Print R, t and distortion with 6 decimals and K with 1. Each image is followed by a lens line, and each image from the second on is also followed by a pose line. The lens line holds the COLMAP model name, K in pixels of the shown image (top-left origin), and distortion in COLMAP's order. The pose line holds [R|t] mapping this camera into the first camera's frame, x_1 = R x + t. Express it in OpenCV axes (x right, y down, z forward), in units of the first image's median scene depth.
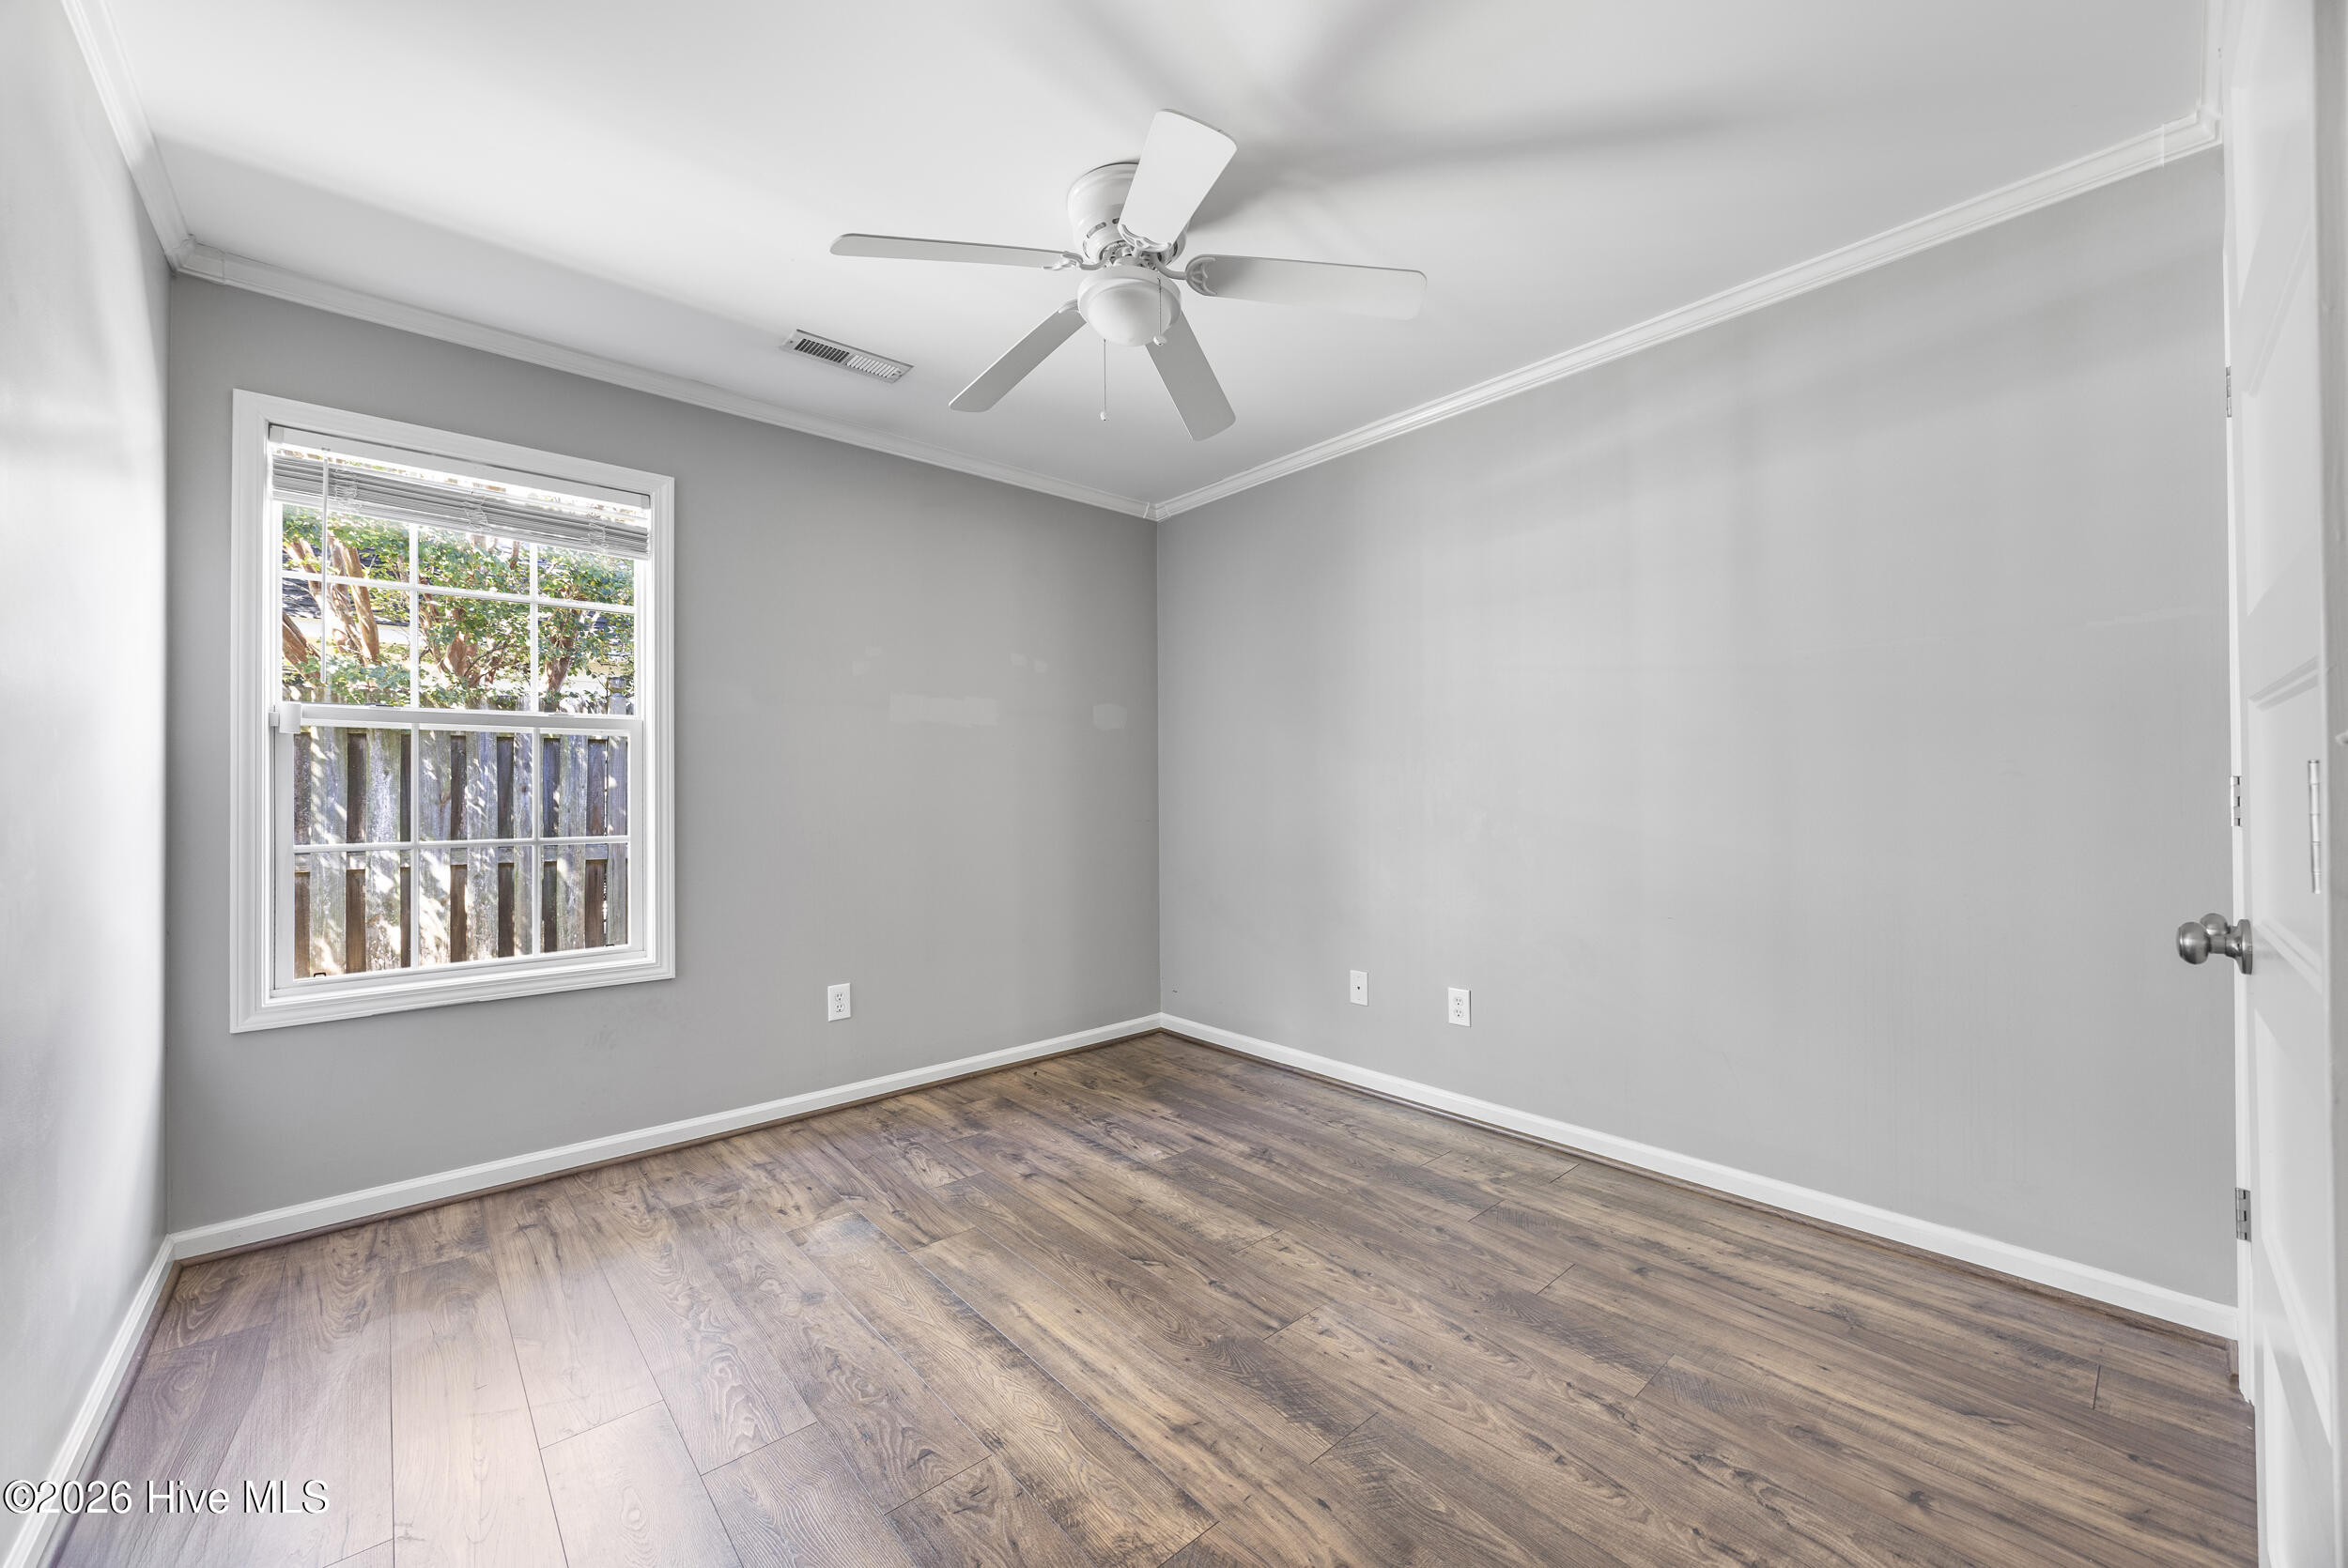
lens RADIAL K [[893.2, 0, 1172.0], [0, 893.2, 797.2], [0, 0, 1]] dist [-0.001974, -0.000255]
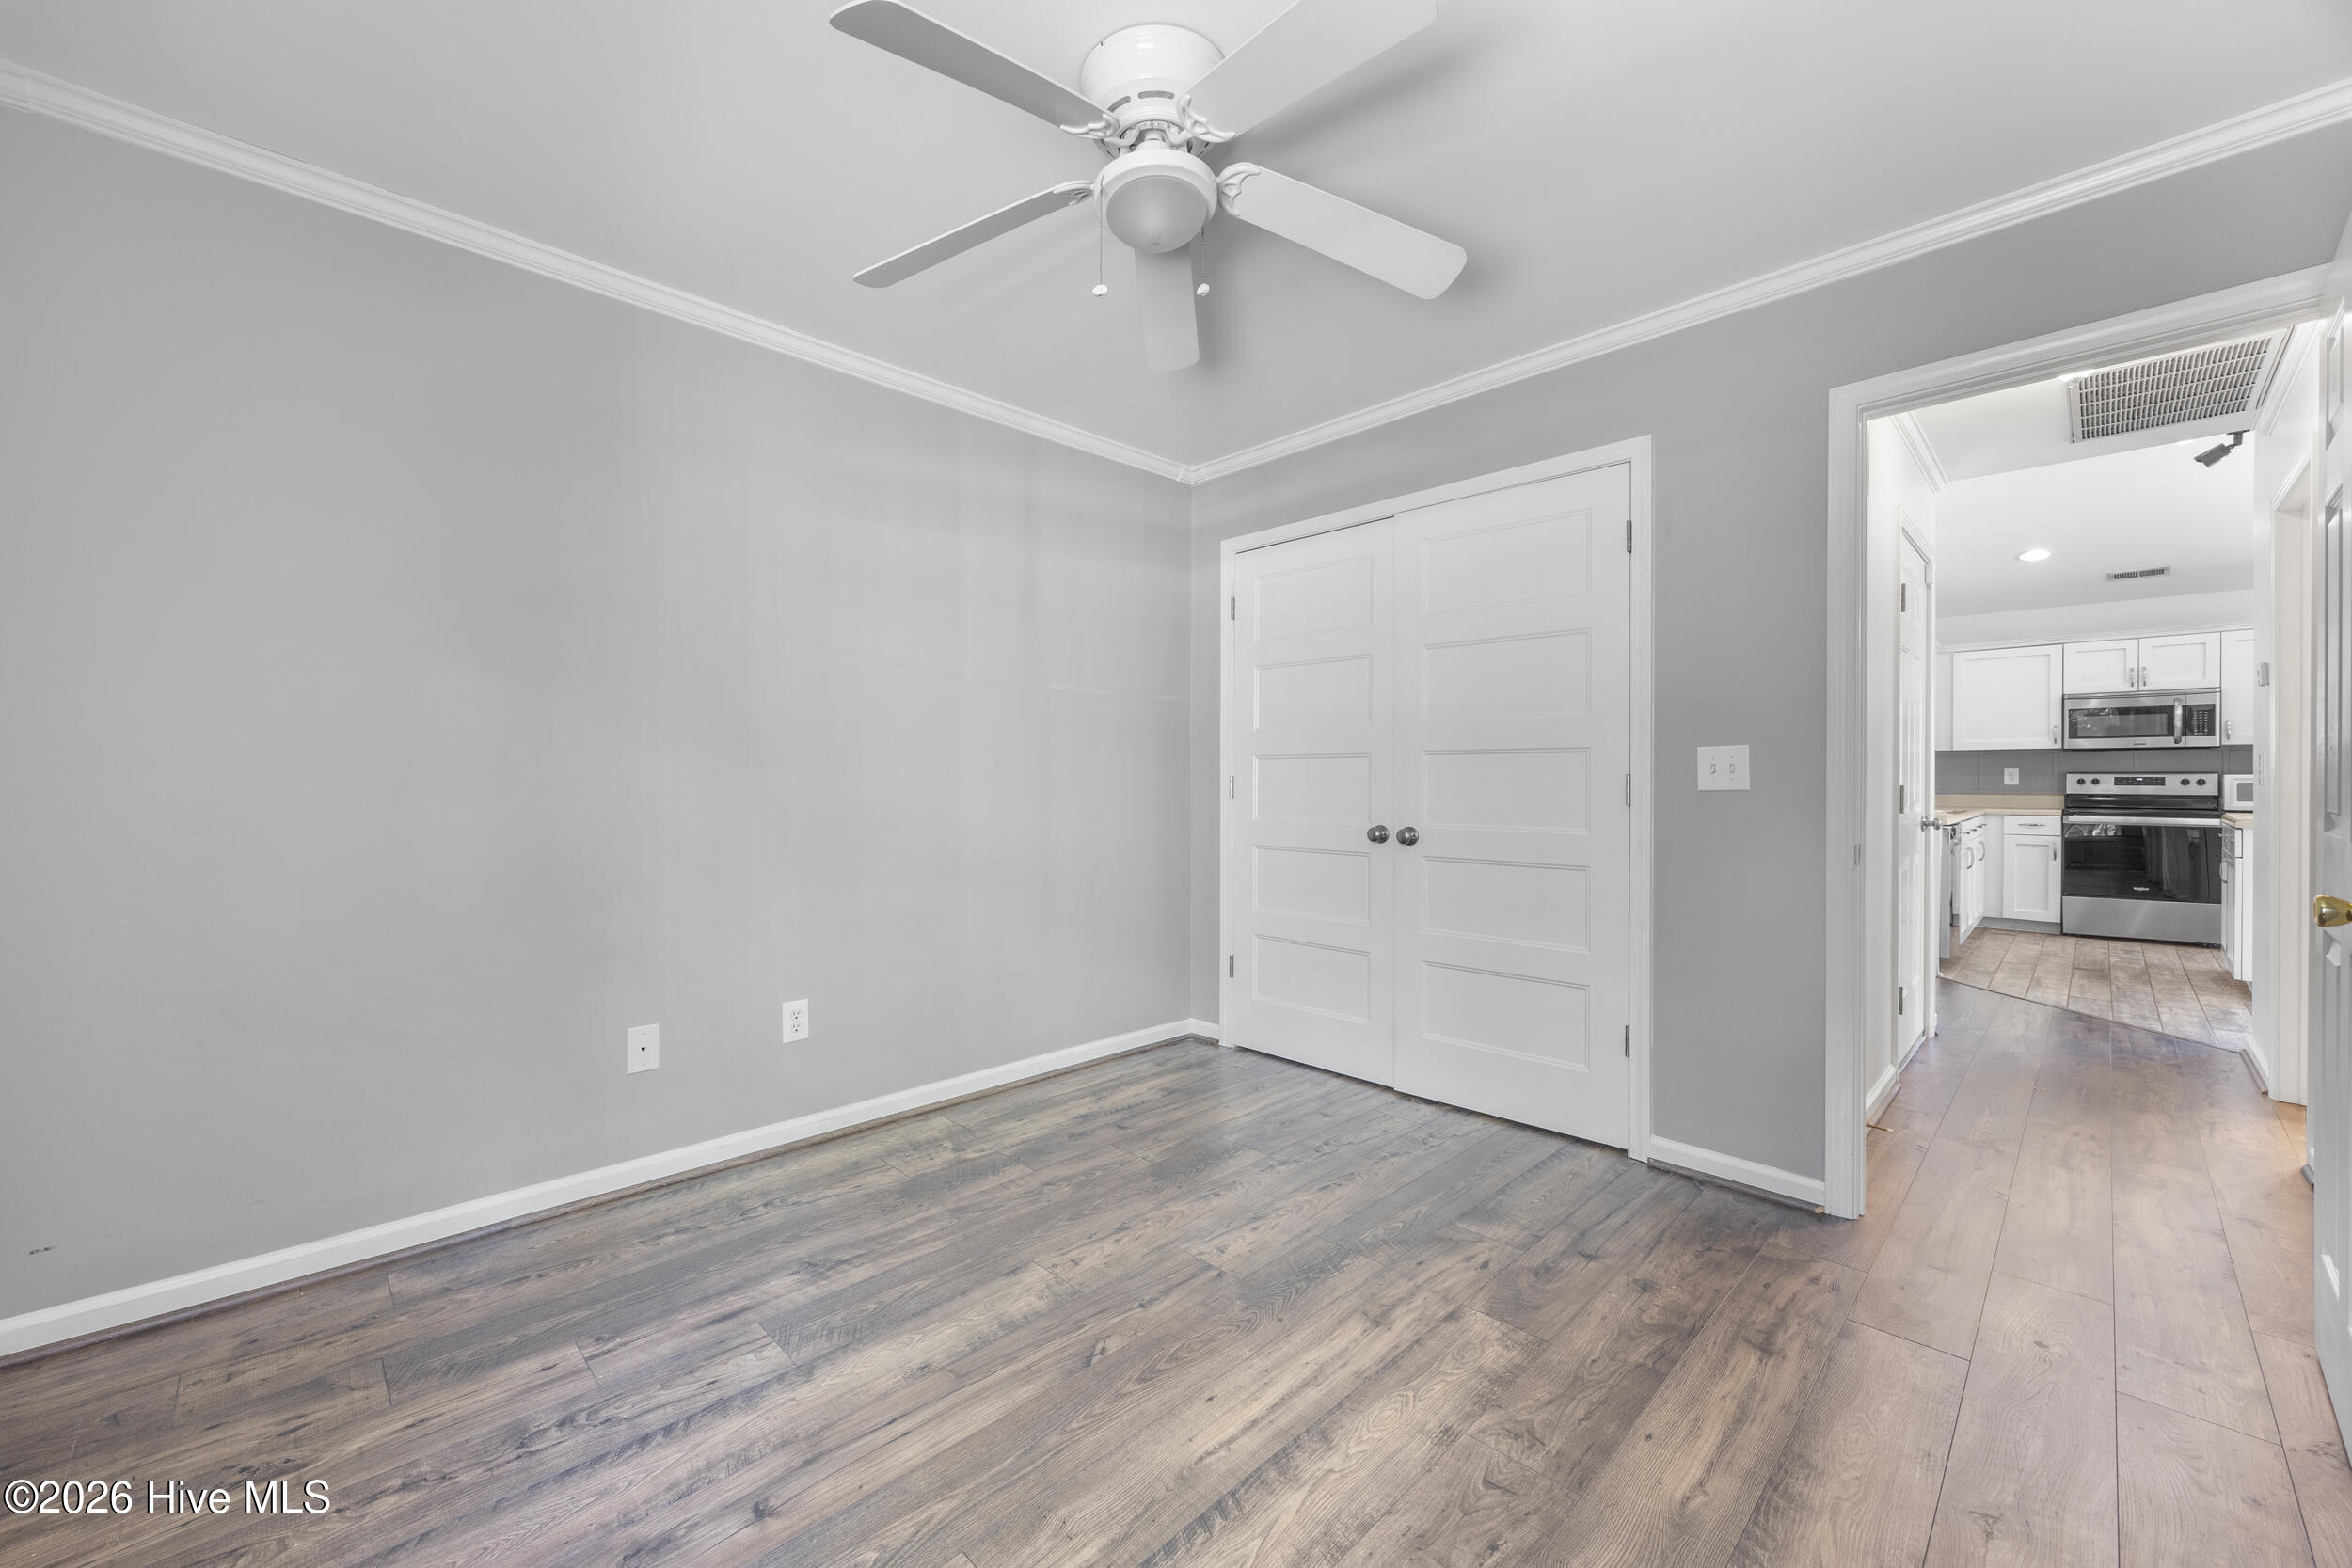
lens RADIAL K [[894.8, 0, 1159.3], [0, 894.8, 778.9], [0, 0, 1]] dist [-0.001974, -0.000255]
pose [[-0.030937, 0.010570, 0.999465, -0.773823], [0.004710, 0.999935, -0.010429, 0.007495], [-0.999510, 0.004385, -0.030984, 0.882170]]
